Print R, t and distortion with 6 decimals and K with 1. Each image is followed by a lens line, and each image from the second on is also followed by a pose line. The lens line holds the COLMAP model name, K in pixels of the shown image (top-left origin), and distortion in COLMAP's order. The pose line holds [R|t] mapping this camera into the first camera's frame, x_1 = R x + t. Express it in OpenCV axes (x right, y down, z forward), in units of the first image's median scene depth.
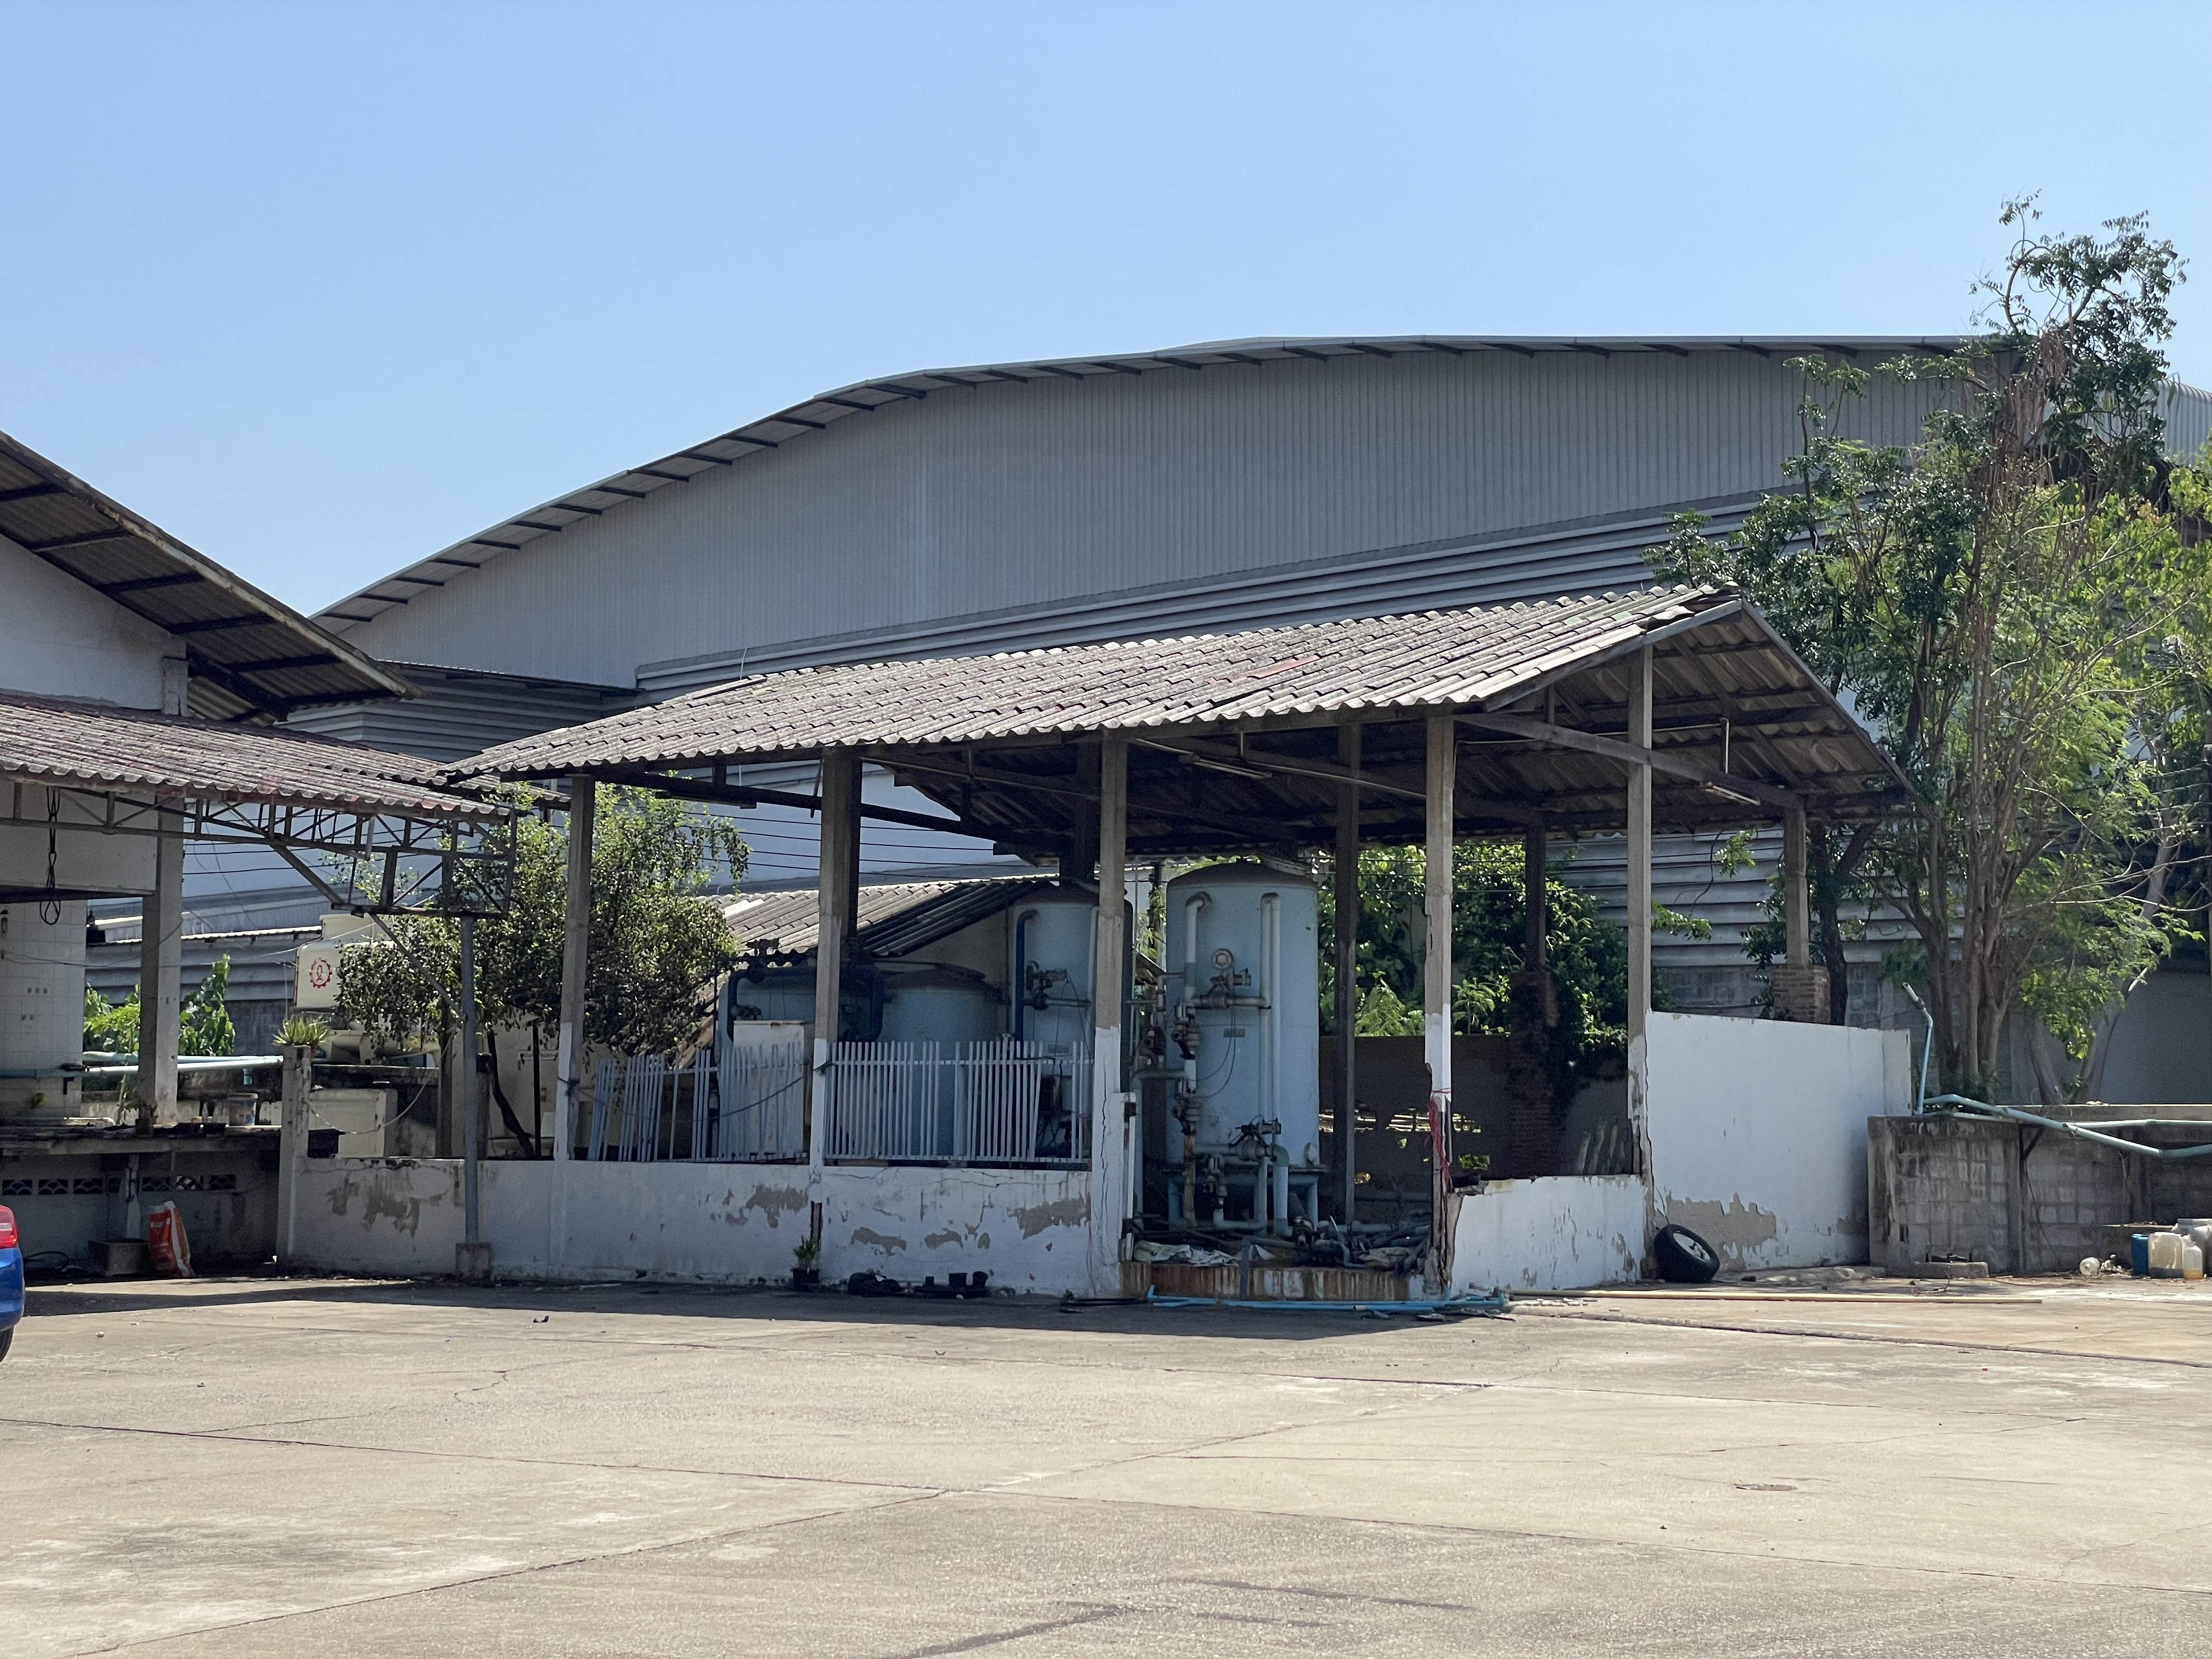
lens RADIAL K [[3295.7, 0, 1106.0], [0, 3295.7, 829.5], [0, 0, 1]] dist [0.153507, -0.017383]
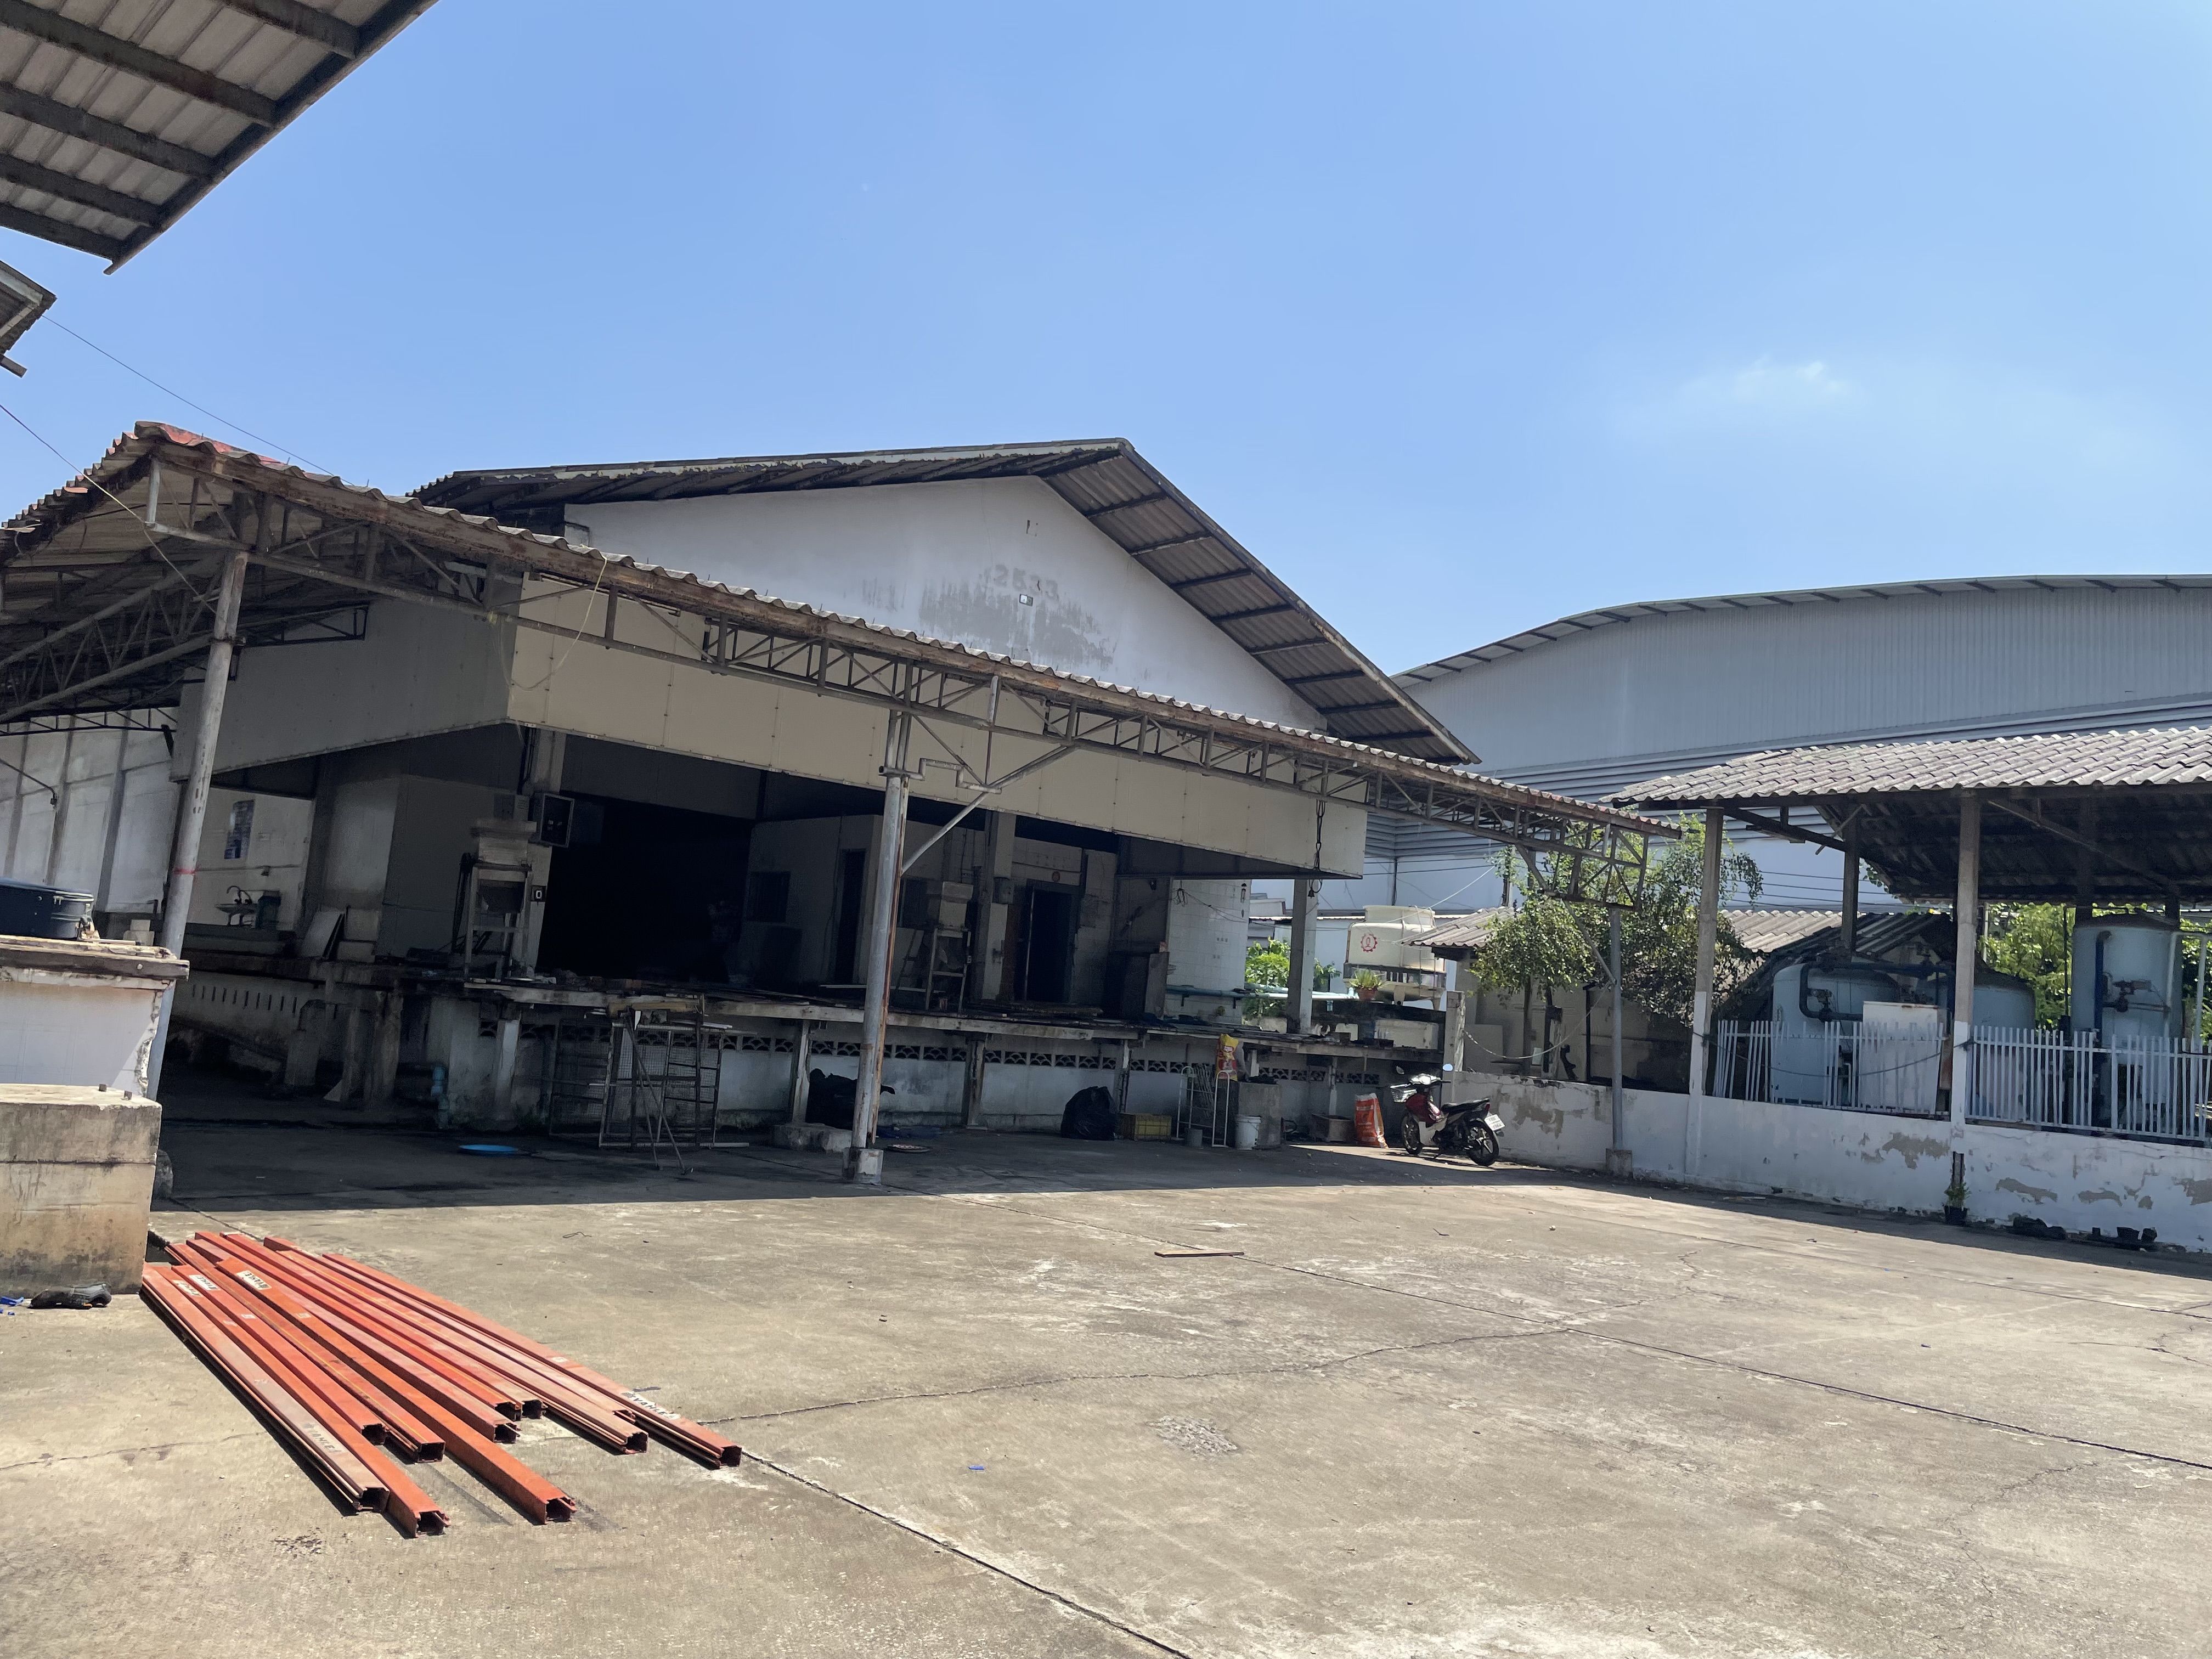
lens RADIAL K [[1649.2, 0, 1106.0], [0, 1649.2, 829.5], [0, 0, 1]] dist [0.098026, -0.131418]
pose [[0.975247, 0.054542, -0.214287, -0.265609], [-0.062619, 0.997554, -0.031079, 0.030426], [0.212067, 0.043728, 0.976276, 0.302869]]
